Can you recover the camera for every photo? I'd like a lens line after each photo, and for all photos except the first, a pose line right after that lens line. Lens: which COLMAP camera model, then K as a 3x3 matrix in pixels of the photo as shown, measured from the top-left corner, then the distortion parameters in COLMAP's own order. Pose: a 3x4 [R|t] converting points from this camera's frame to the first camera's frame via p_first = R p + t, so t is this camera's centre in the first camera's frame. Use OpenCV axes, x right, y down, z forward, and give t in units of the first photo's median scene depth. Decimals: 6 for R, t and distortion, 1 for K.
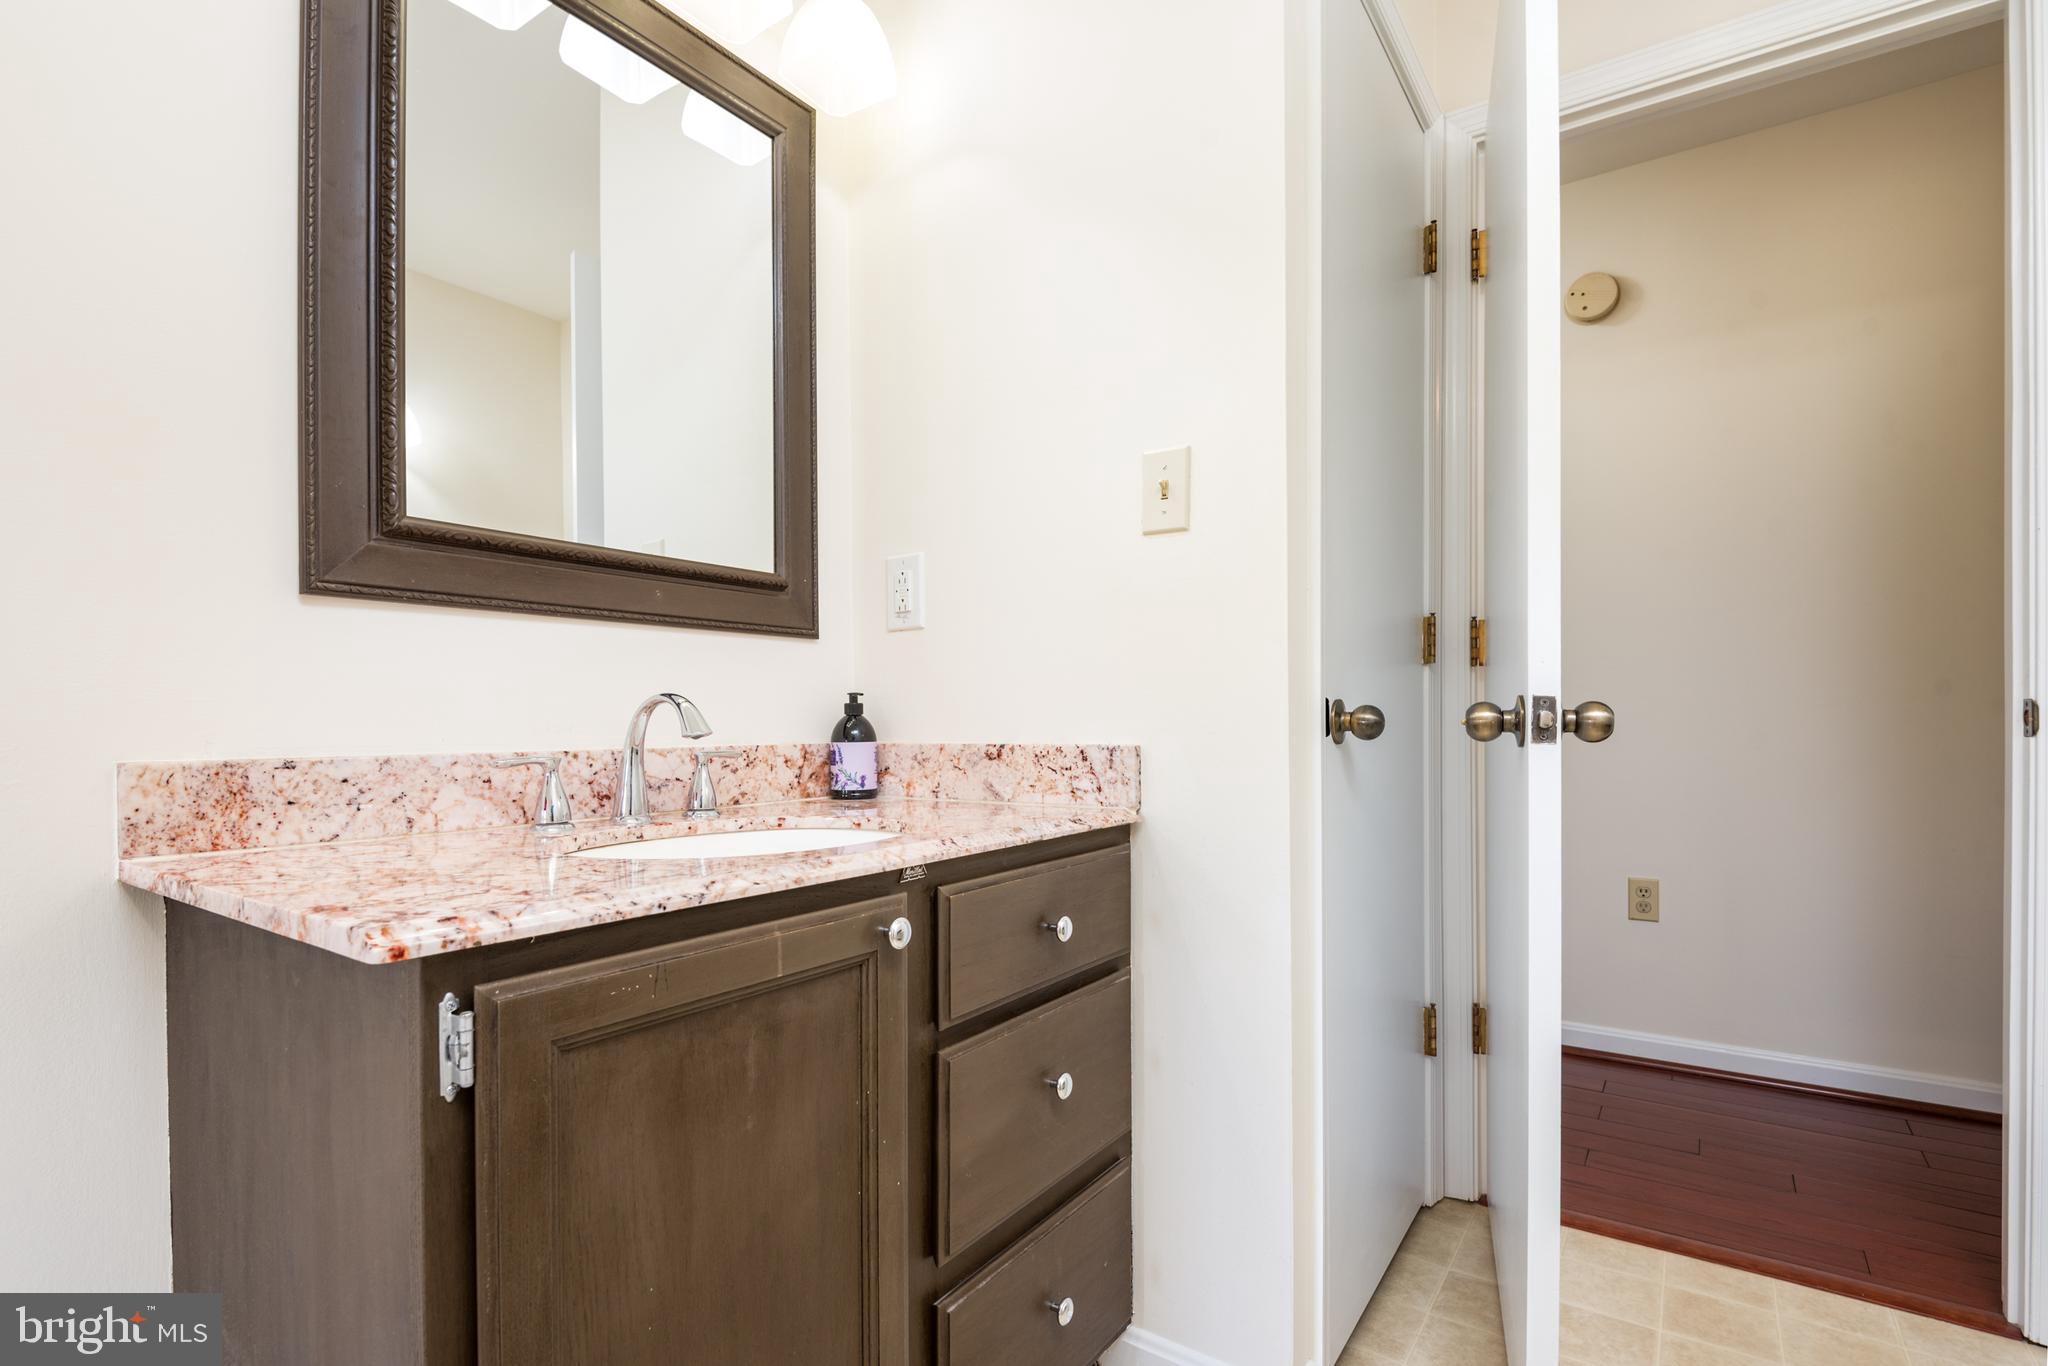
lens RADIAL K [[985.6, 0, 1017.1], [0, 985.6, 729.0], [0, 0, 1]] dist [0.027852, -0.014677]
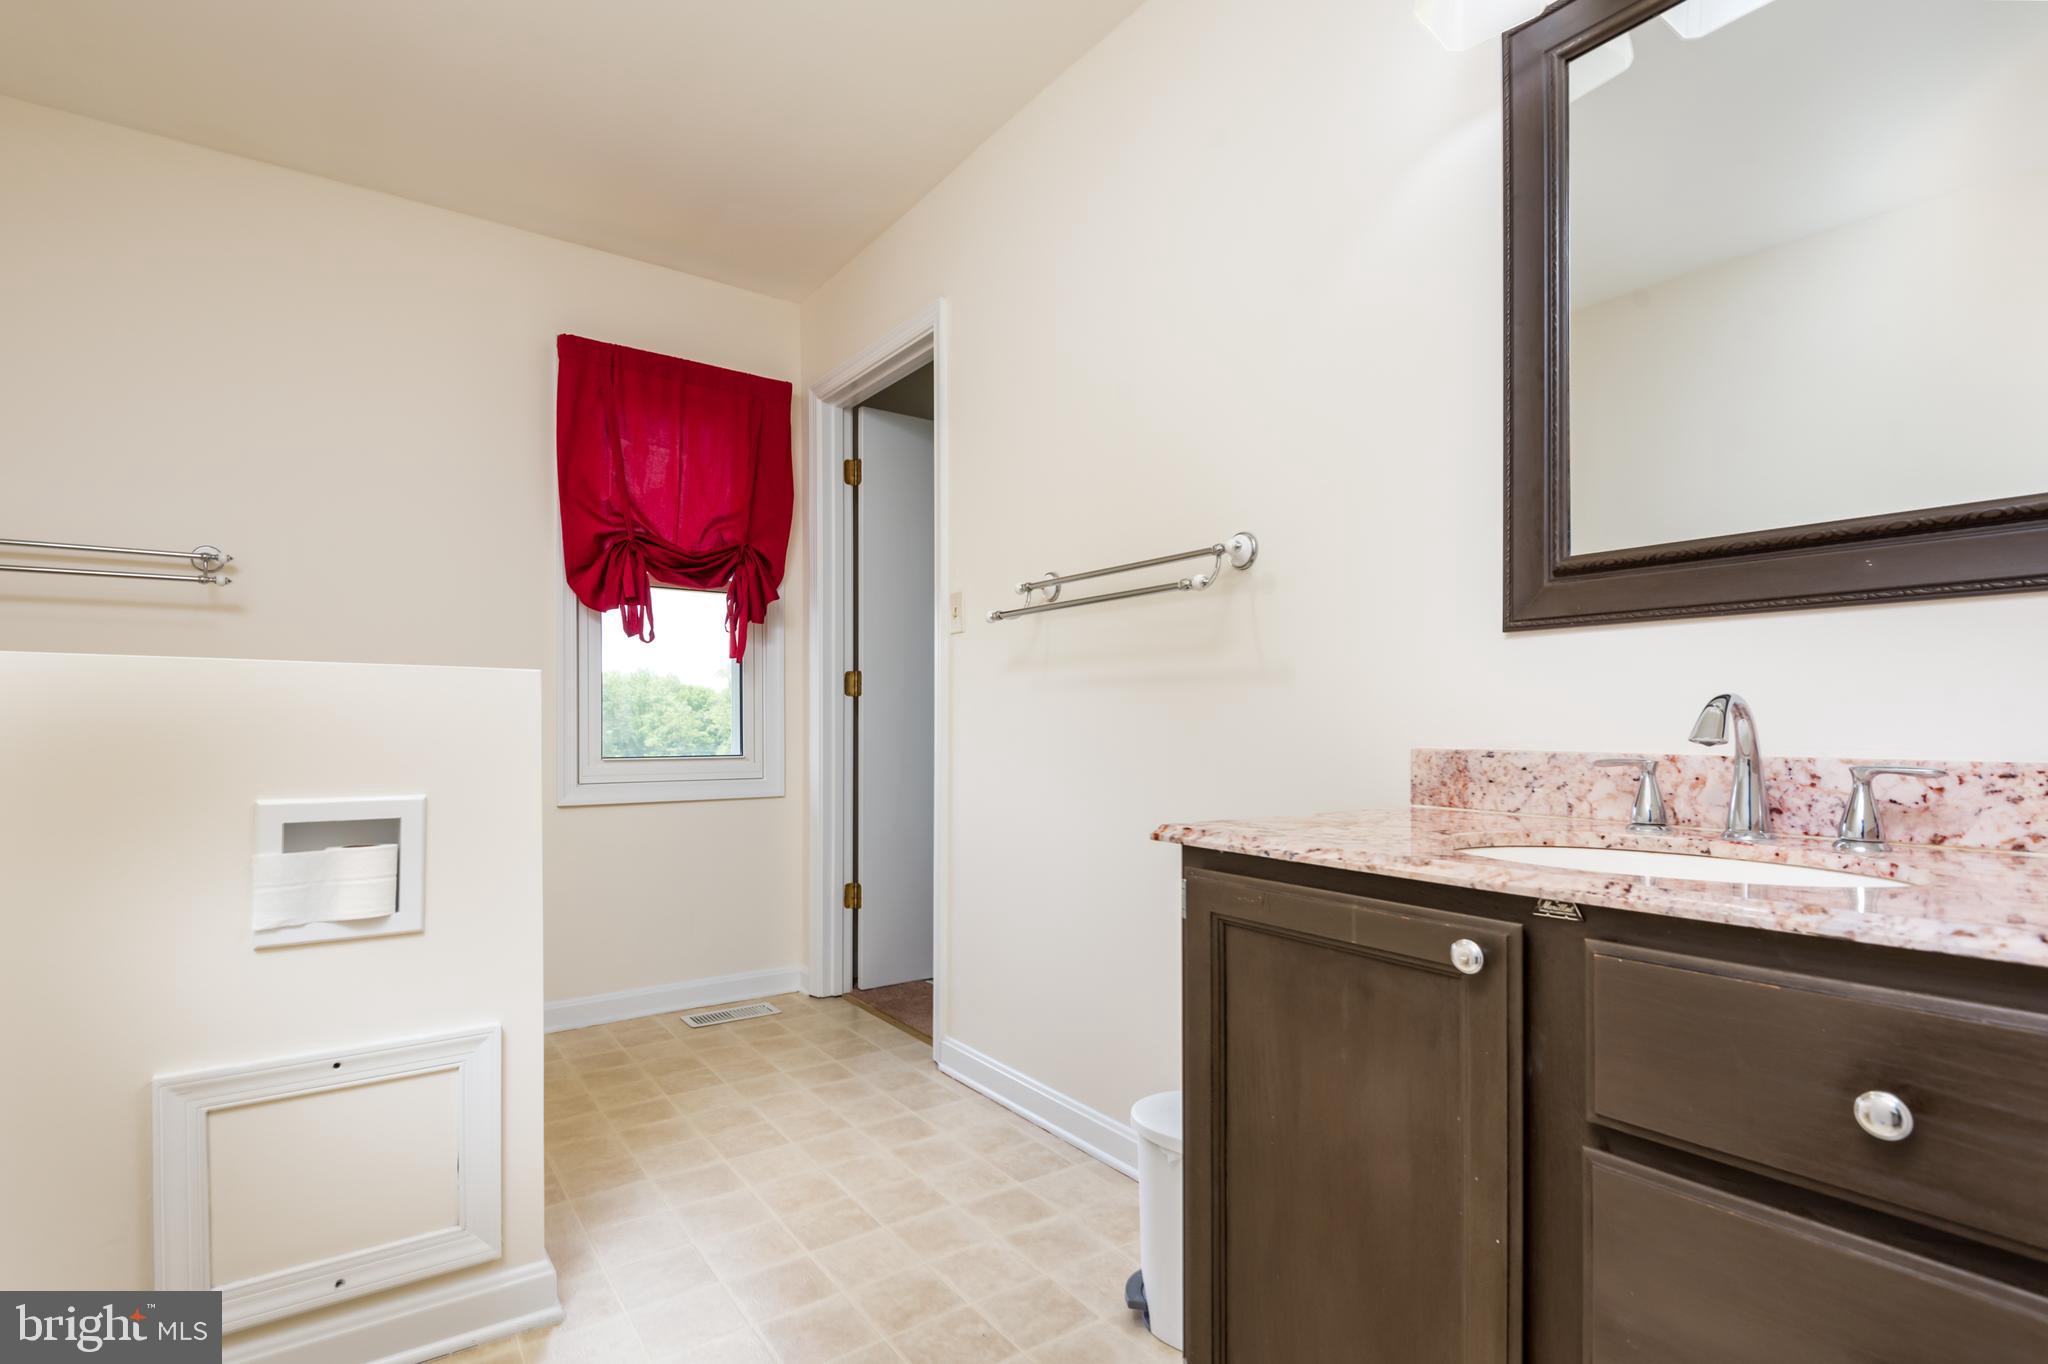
lens RADIAL K [[985.6, 0, 1017.1], [0, 985.6, 728.0], [0, 0, 1]] dist [0.027852, -0.014677]
pose [[-0.346373, 0.008425, -0.938059, 0.817101], [-0.007273, 0.999905, 0.011666, -0.013083], [0.938069, 0.010864, -0.346279, 0.841321]]
